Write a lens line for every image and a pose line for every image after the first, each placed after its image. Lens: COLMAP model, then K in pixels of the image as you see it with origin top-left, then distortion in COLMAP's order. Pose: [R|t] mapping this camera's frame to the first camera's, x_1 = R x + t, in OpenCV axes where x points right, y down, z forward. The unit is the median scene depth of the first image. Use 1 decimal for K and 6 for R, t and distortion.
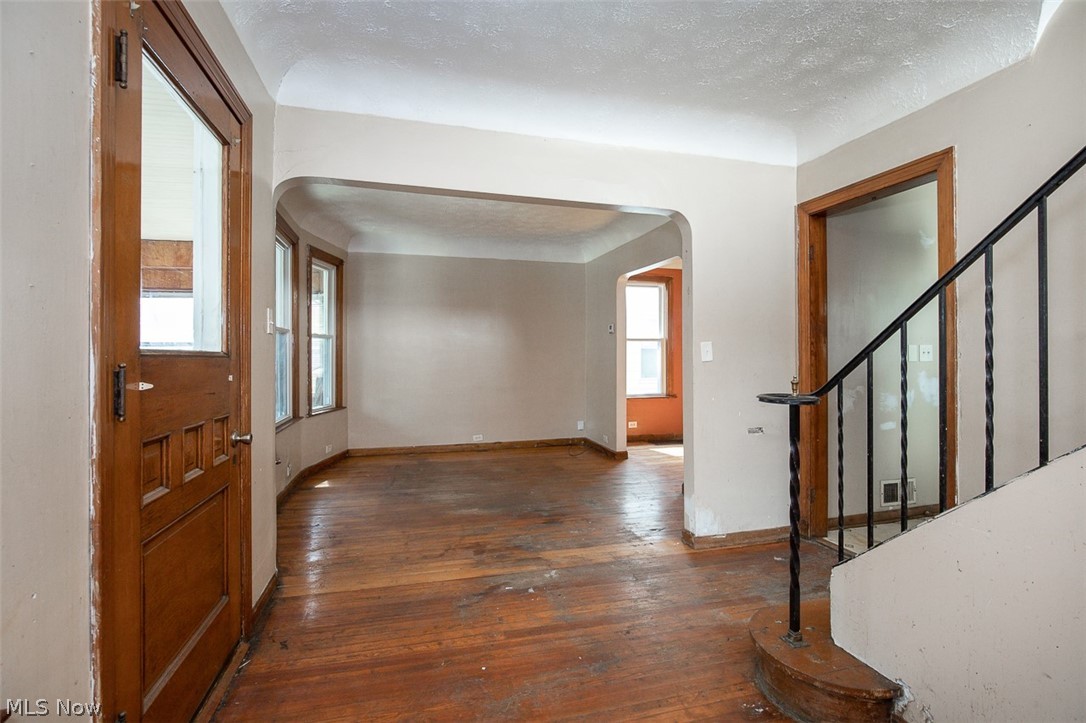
lens RADIAL K [[497.5, 0, 543.5], [0, 497.5, 352.5], [0, 0, 1]] dist [-0.021614, 0.006267]
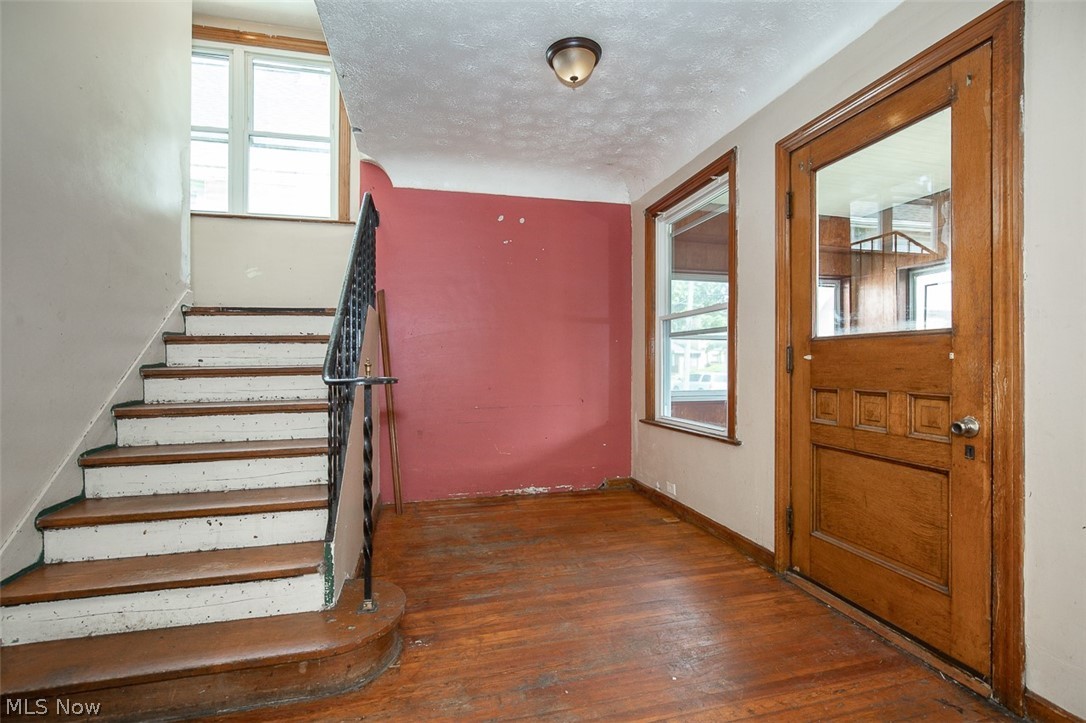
lens RADIAL K [[497.5, 0, 541.0], [0, 497.5, 363.6], [0, 0, 1]] dist [-0.021614, 0.006267]
pose [[-0.999325, 0.007715, 0.035916, 0.028872], [0.007354, 0.999921, -0.010165, 0.022891], [-0.035992, -0.009894, -0.999303, 0.635366]]
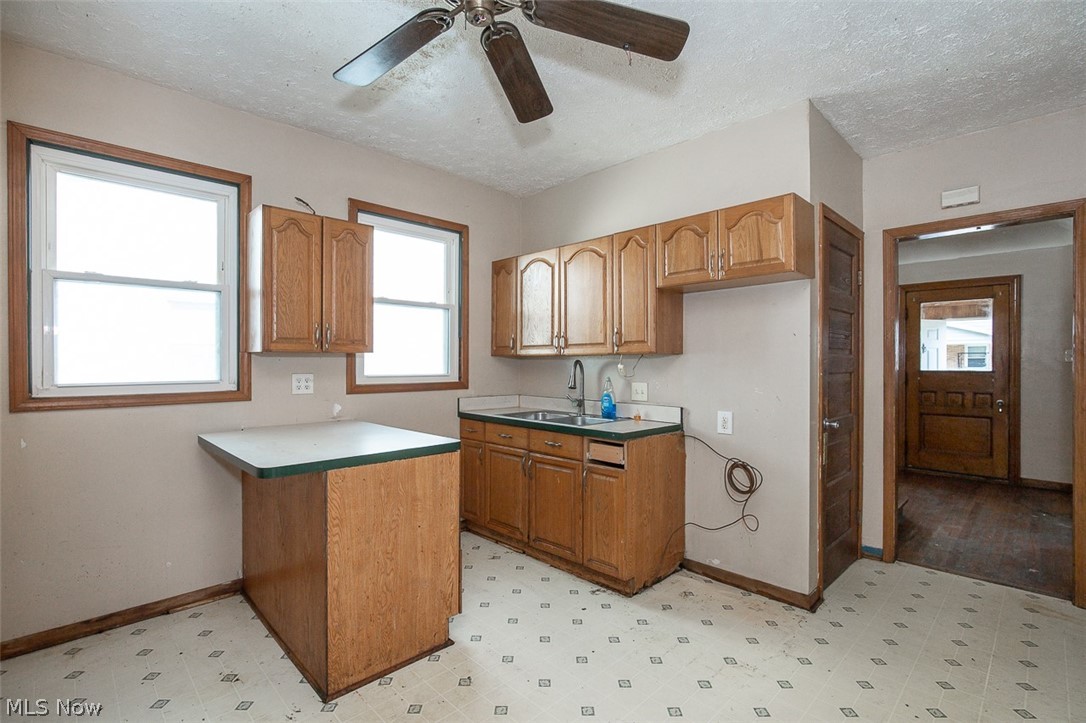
lens RADIAL K [[497.5, 0, 540.1], [0, 497.5, 354.9], [0, 0, 1]] dist [-0.021614, 0.006267]
pose [[-0.876803, -0.005809, -0.480815, 0.986467], [0.005648, 0.999734, -0.022379, -0.014757], [0.480817, -0.022338, -0.876536, 0.732094]]
